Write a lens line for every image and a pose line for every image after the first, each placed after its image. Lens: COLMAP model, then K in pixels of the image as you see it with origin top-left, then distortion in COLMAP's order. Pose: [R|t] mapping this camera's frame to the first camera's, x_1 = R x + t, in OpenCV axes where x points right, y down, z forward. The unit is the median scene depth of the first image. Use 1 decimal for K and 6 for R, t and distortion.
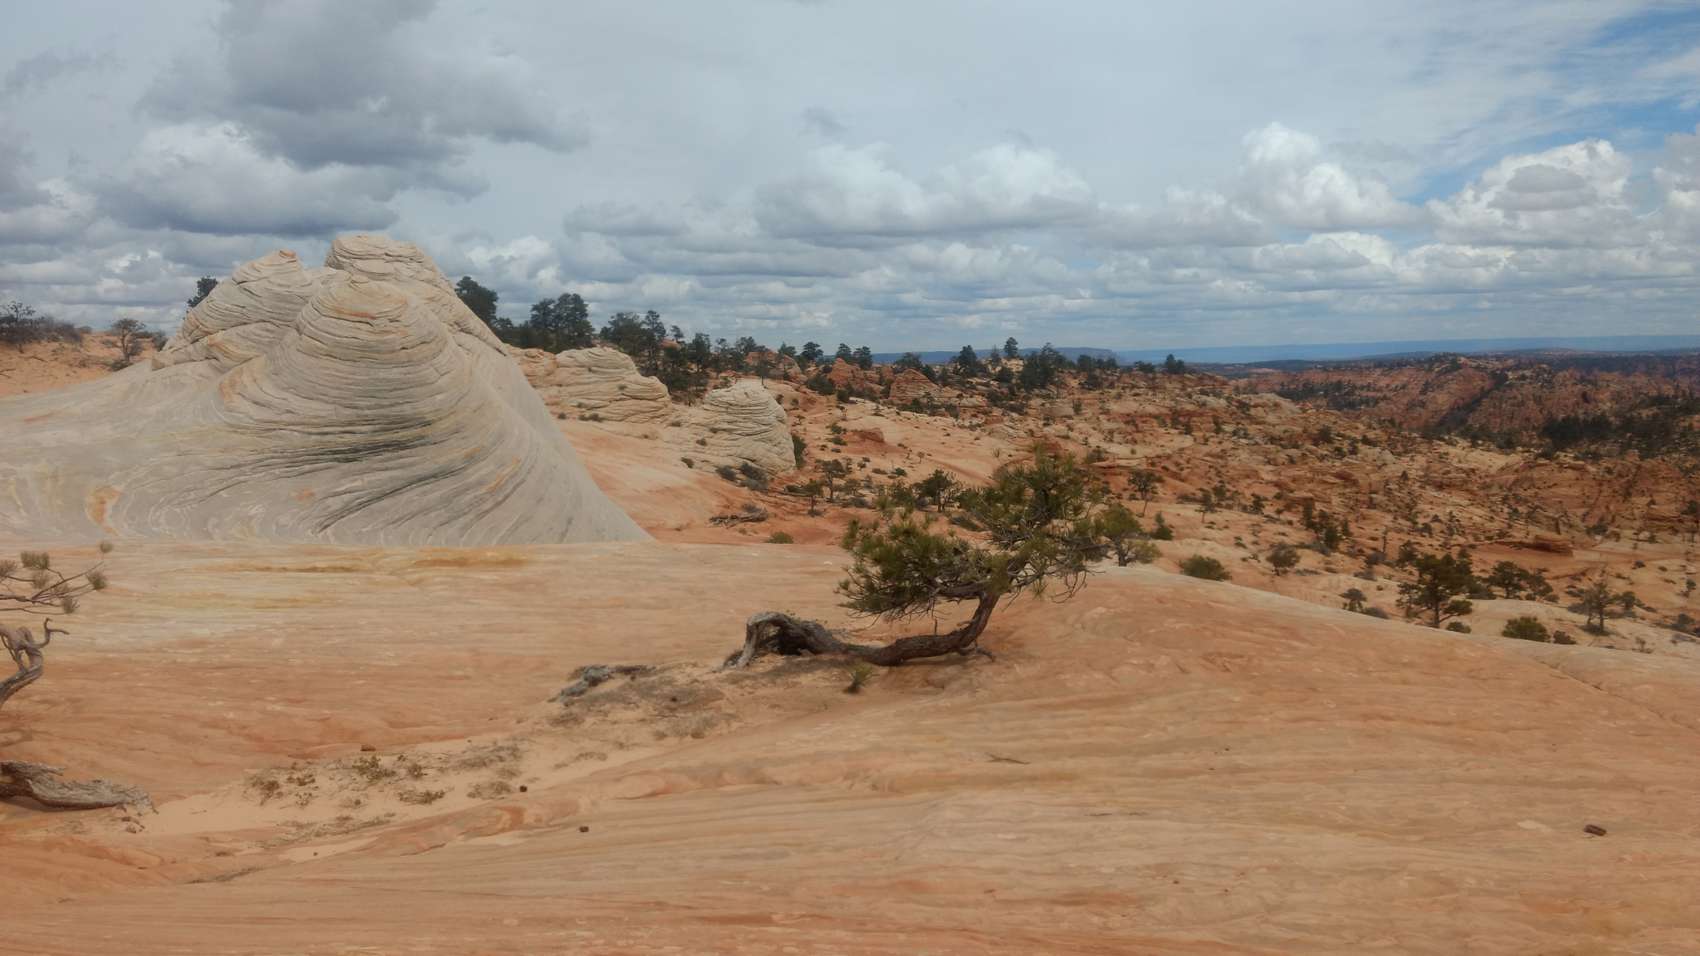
lens RADIAL K [[1323.6, 0, 848.8], [0, 1323.6, 481.5], [0, 0, 1]] dist [0.033181, -0.000199]
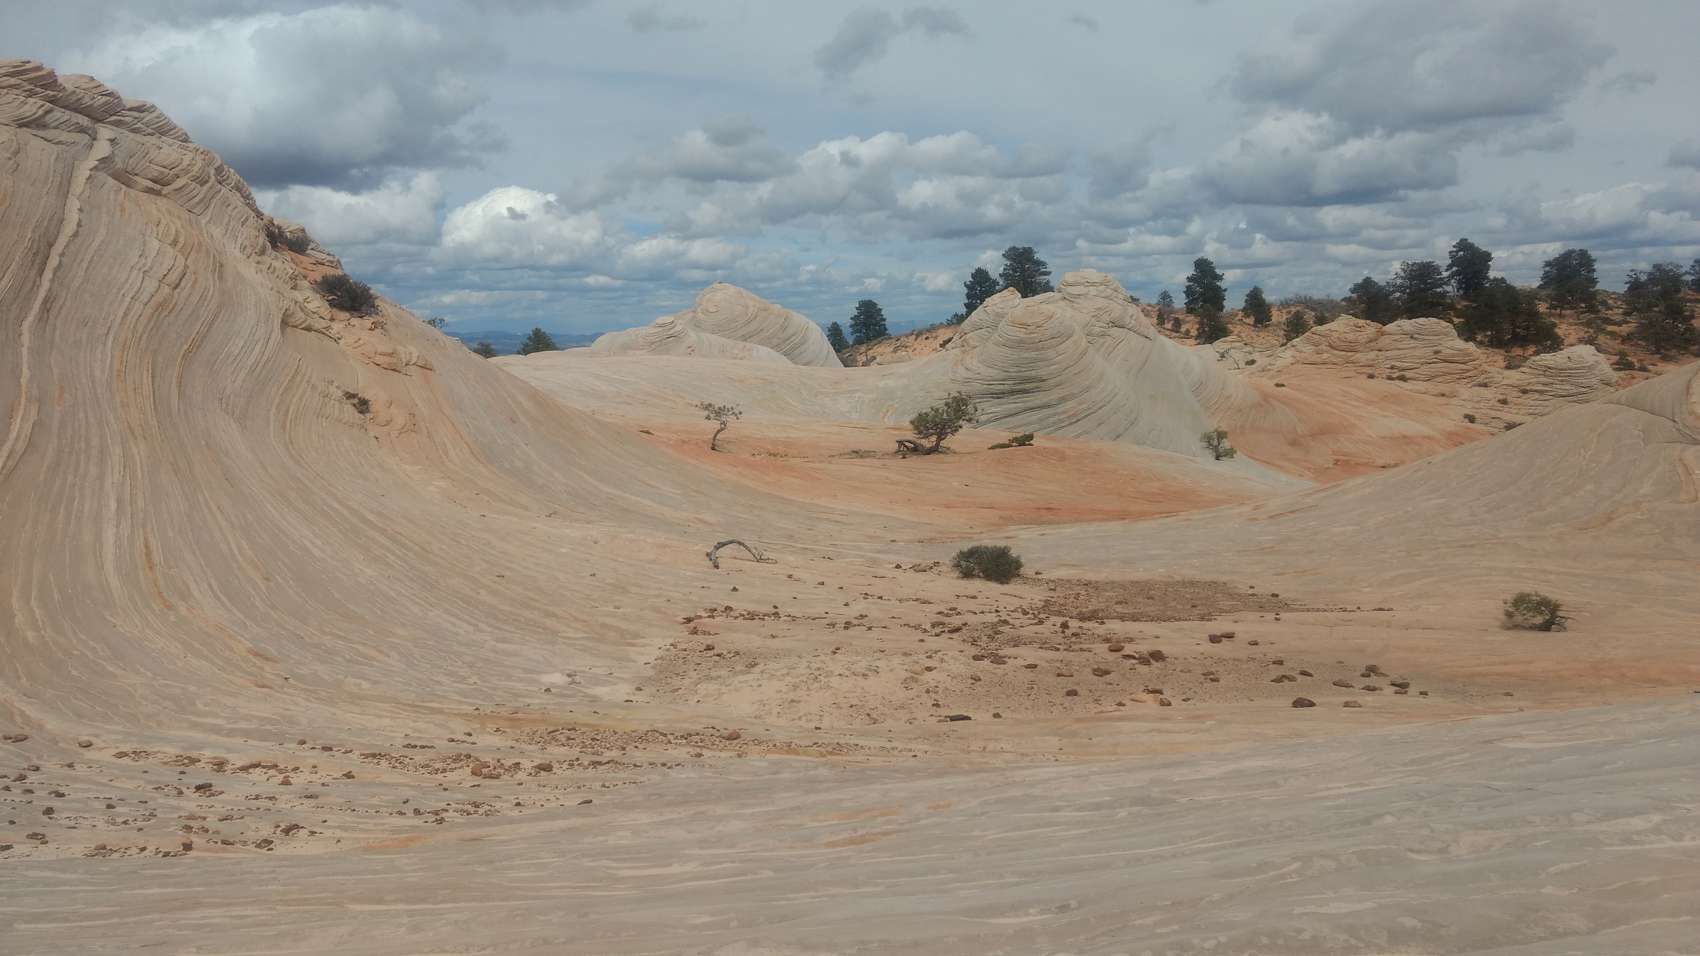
lens RADIAL K [[1323.6, 0, 851.8], [0, 1323.6, 476.5], [0, 0, 1]] dist [0.033181, -0.000199]
pose [[0.715093, 0.073778, -0.695125, 0.826666], [-0.051706, 0.997273, 0.052656, 0.008496], [0.697114, -0.001711, 0.716958, -0.575593]]
